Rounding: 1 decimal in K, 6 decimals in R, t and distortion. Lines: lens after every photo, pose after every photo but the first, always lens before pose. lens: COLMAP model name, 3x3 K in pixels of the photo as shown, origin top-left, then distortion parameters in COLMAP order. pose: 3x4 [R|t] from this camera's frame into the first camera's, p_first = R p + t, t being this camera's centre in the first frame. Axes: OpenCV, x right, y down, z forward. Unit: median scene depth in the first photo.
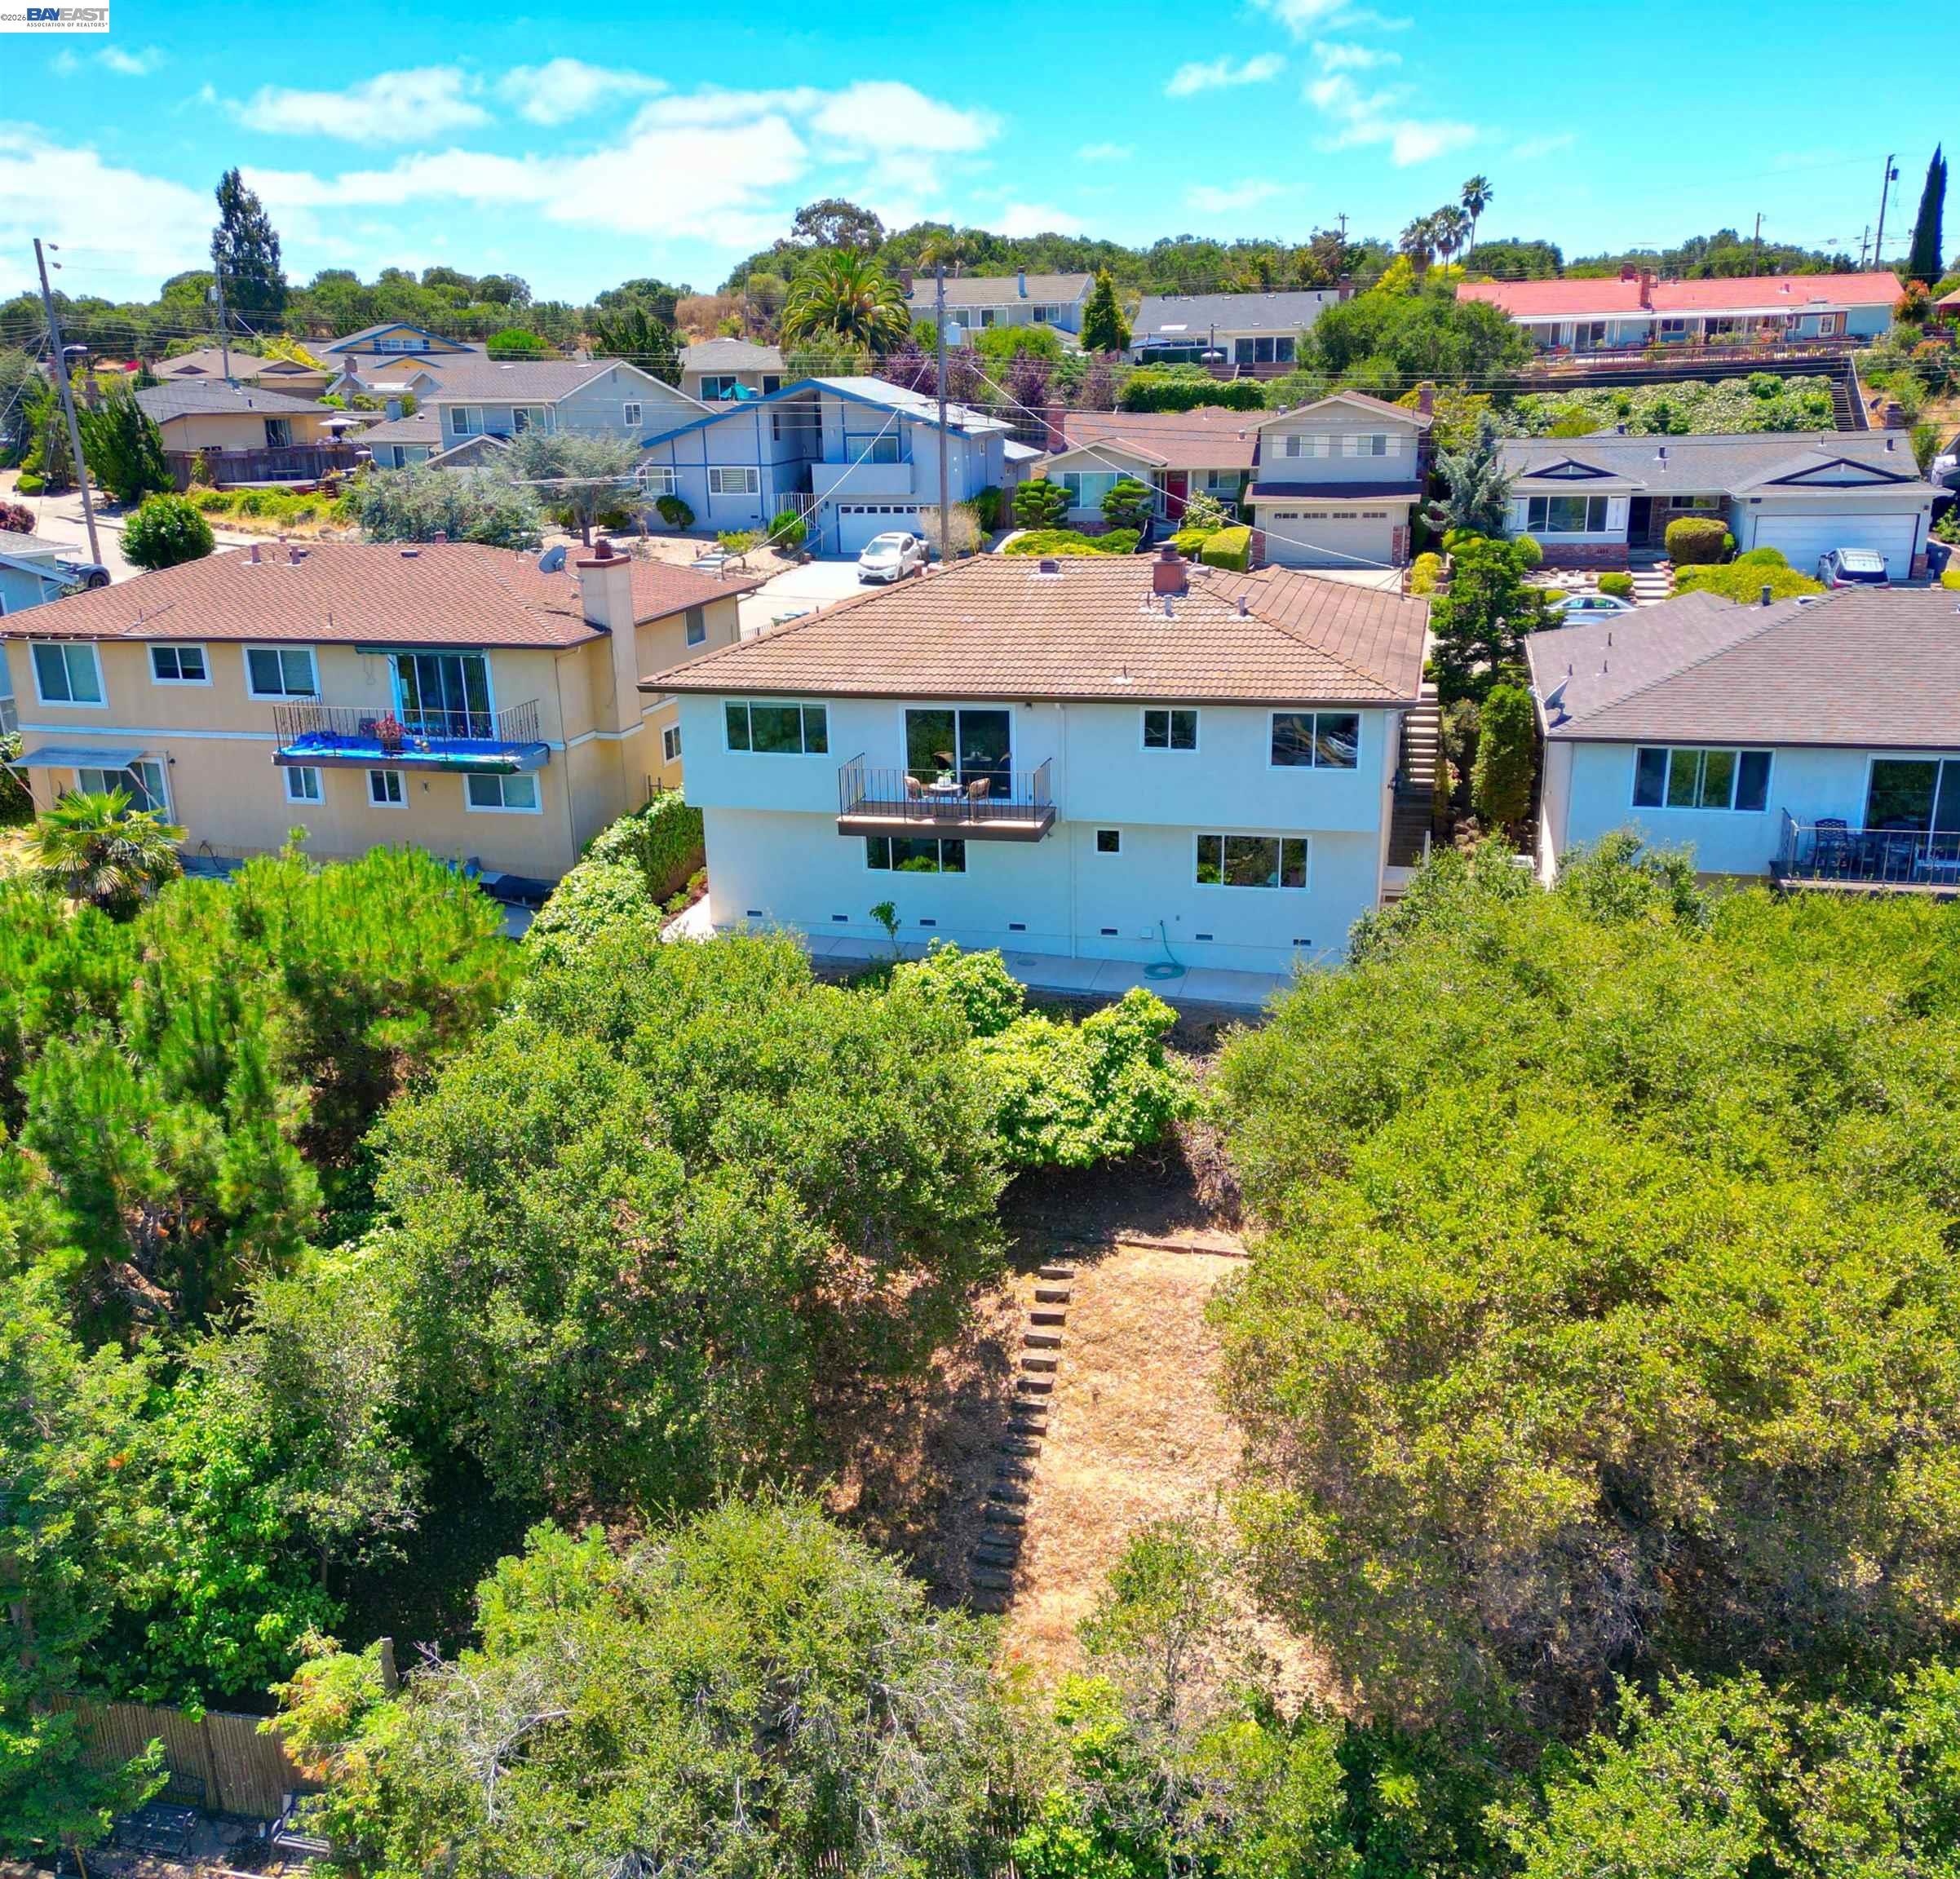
lens RADIAL K [[1783.7, 0, 980.0], [0, 1783.7, 939.5], [0, 0, 1]] dist [0.095570, -0.100467]
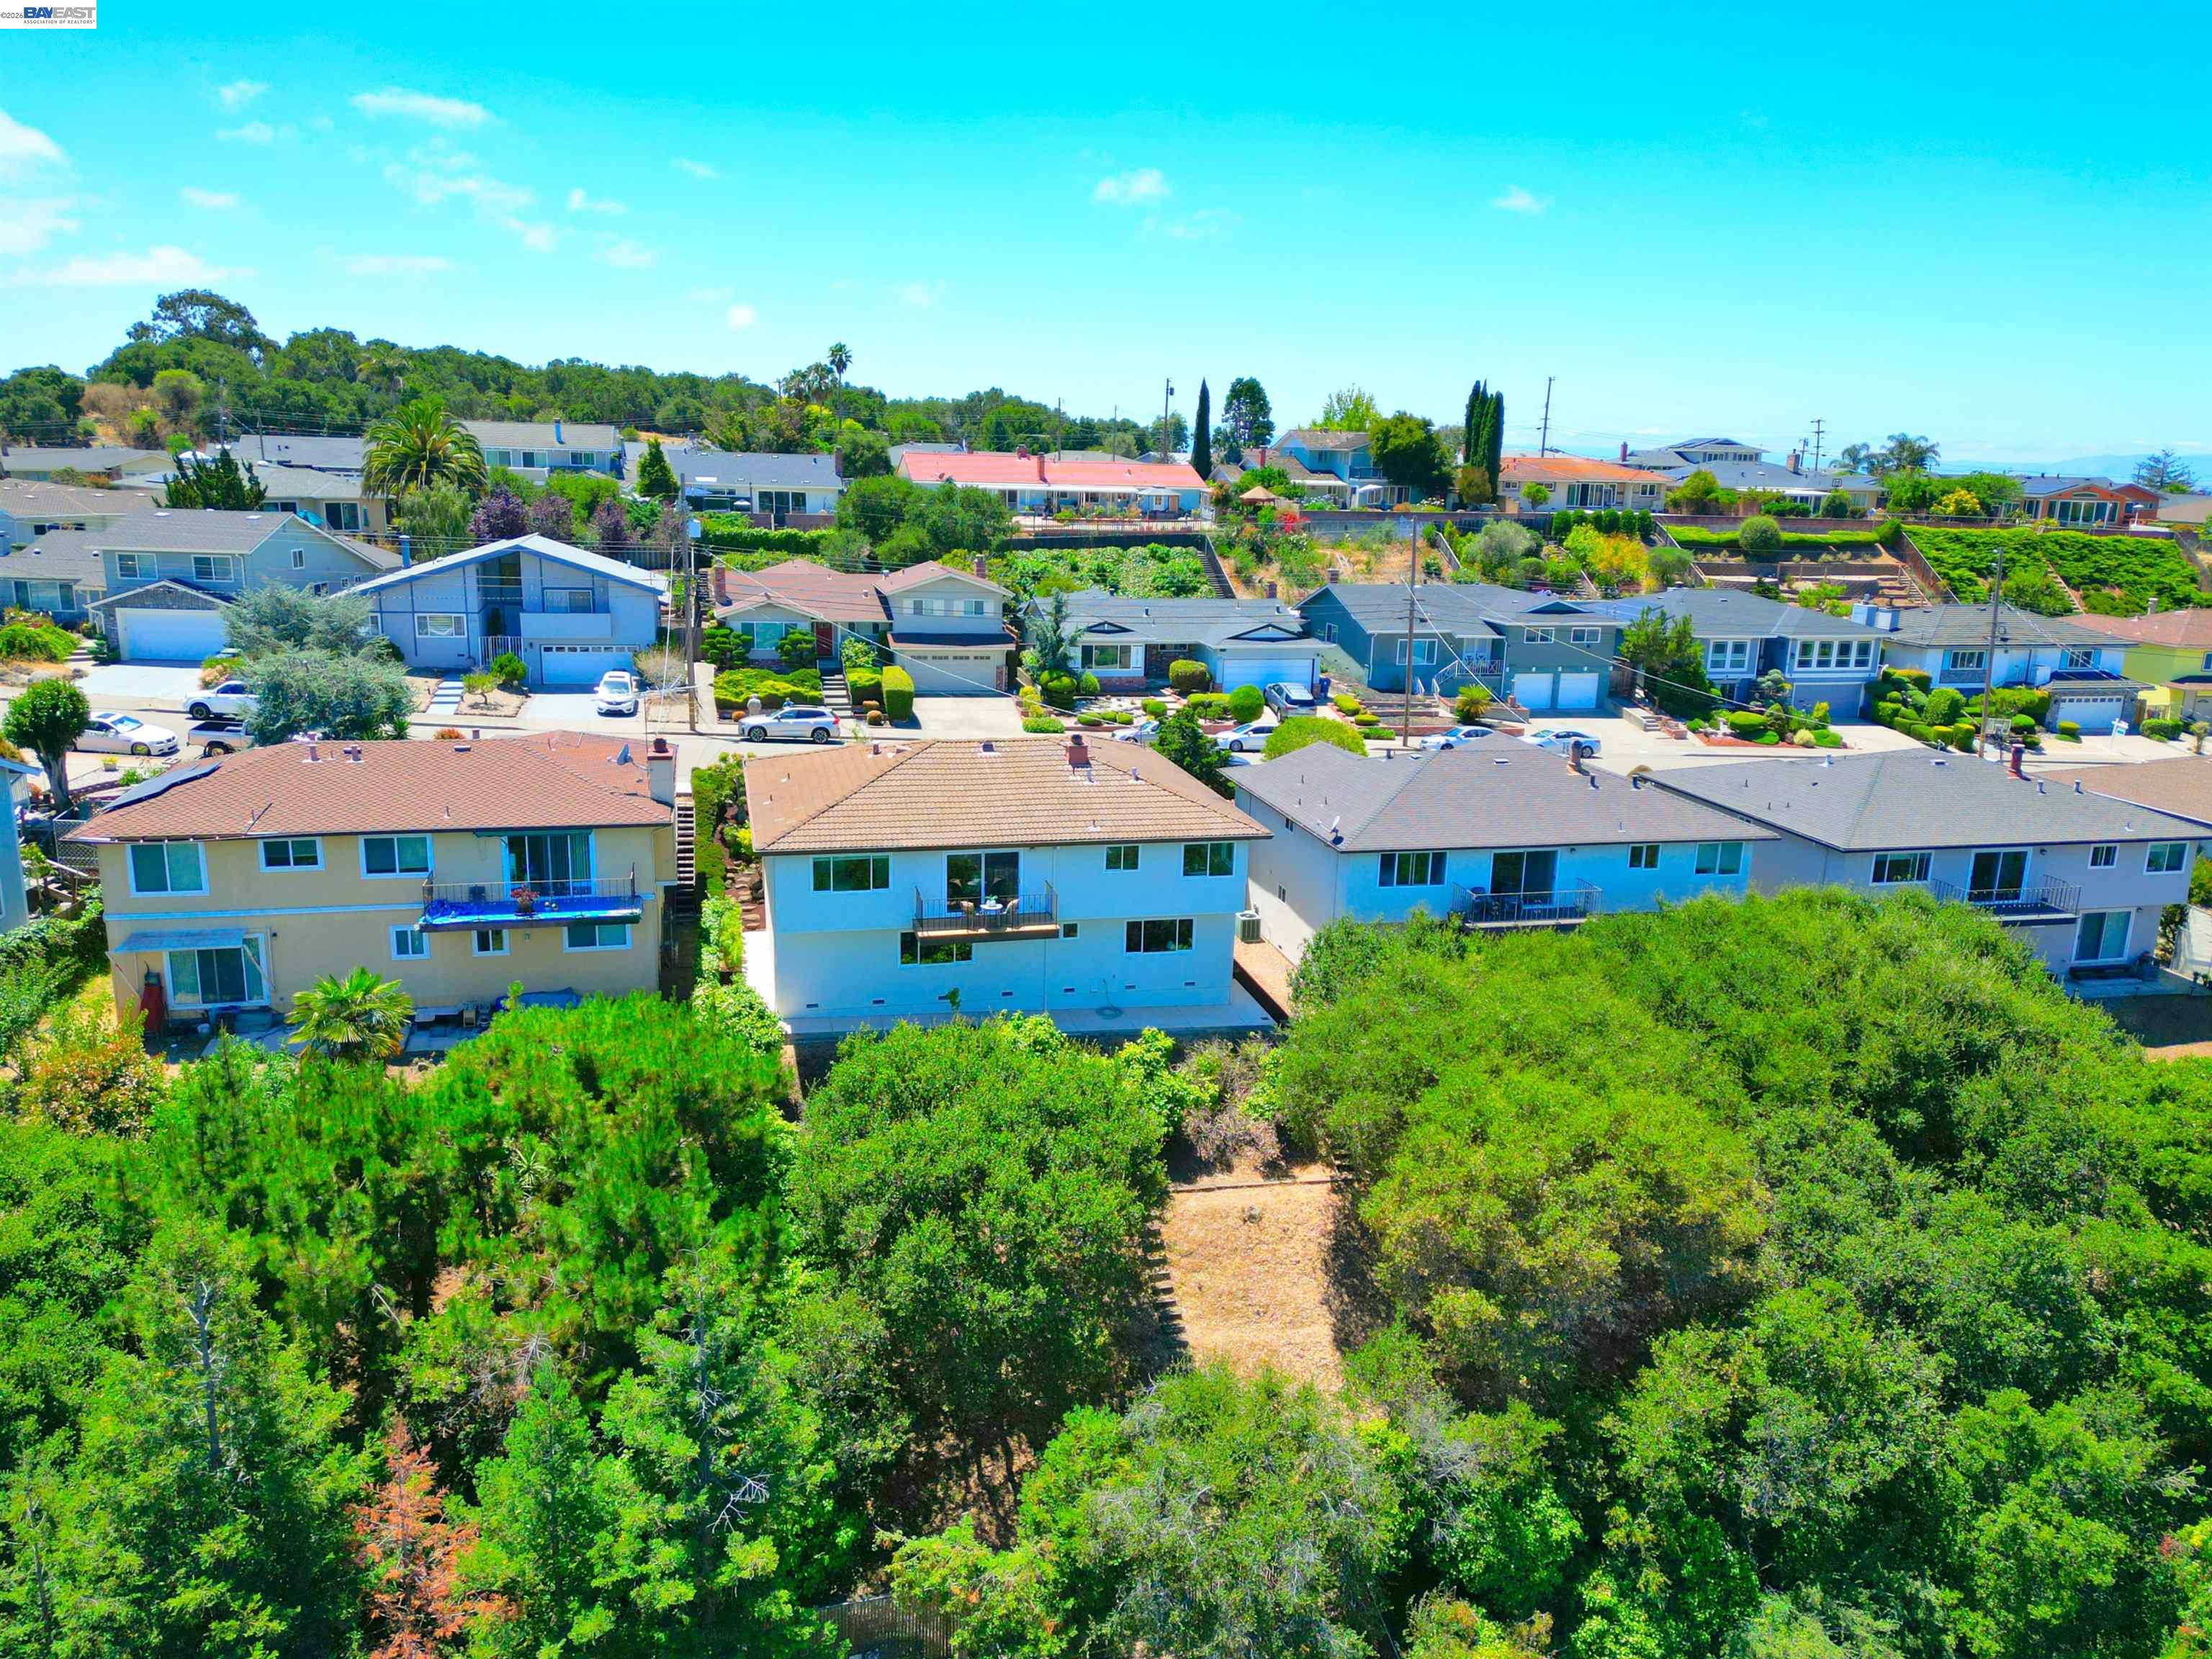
lens RADIAL K [[1566.3, 0, 1106.0], [0, 1566.3, 829.5], [0, 0, 1]] dist [0.097037, -0.086642]
pose [[0.885720, -0.064221, 0.459756, -0.288728], [0.096138, 0.994290, -0.046323, -0.043723], [-0.454155, 0.085229, 0.886836, -0.112928]]
